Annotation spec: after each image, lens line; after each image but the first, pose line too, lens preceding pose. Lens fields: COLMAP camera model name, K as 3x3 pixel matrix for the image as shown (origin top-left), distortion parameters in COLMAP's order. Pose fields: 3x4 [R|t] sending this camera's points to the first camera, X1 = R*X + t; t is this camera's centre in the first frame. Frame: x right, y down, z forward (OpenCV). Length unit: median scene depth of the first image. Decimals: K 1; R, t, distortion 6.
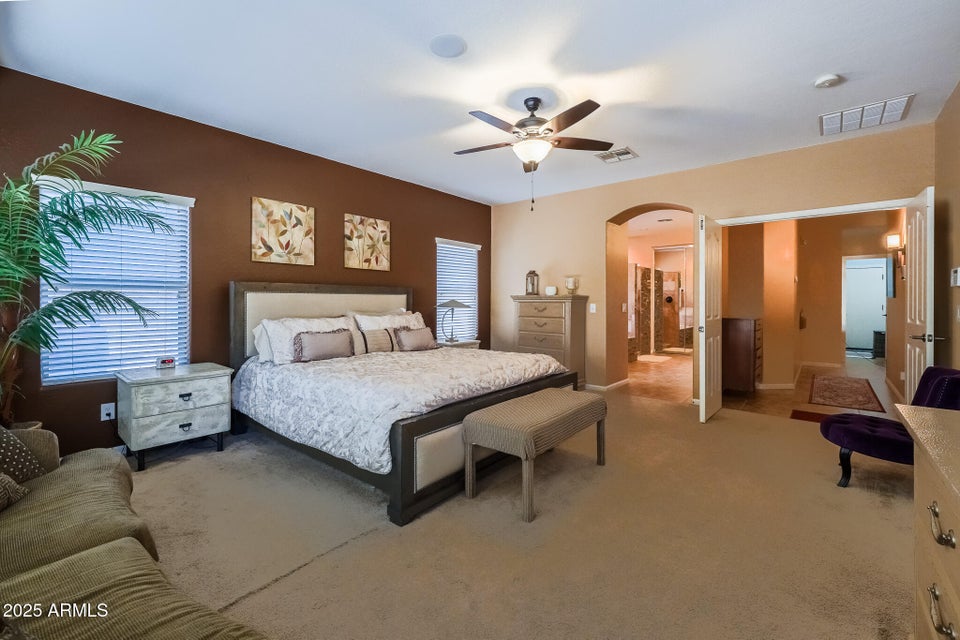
lens RADIAL K [[408.3, 0, 478.5], [0, 408.3, 299.6], [0, 0, 1]] dist [-0.004586, 0.000978]
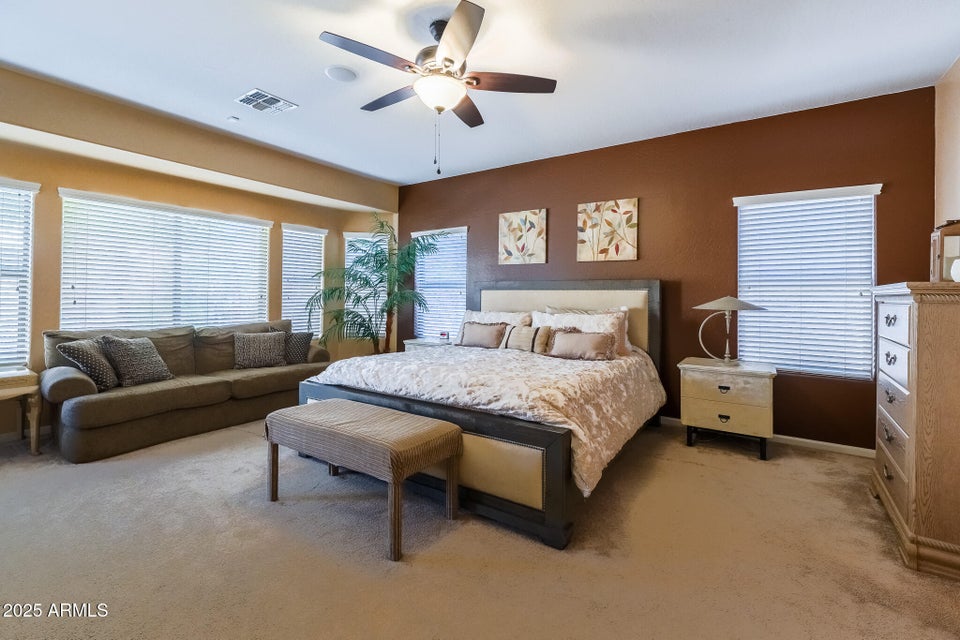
lens RADIAL K [[408.3, 0, 476.8], [0, 408.3, 298.3], [0, 0, 1]] dist [-0.004586, 0.000978]
pose [[0.119723, 0.002132, -0.992805, 0.579318], [-0.008383, 0.999964, 0.001137, 0.006049], [0.992772, 0.008187, 0.119737, 0.654801]]
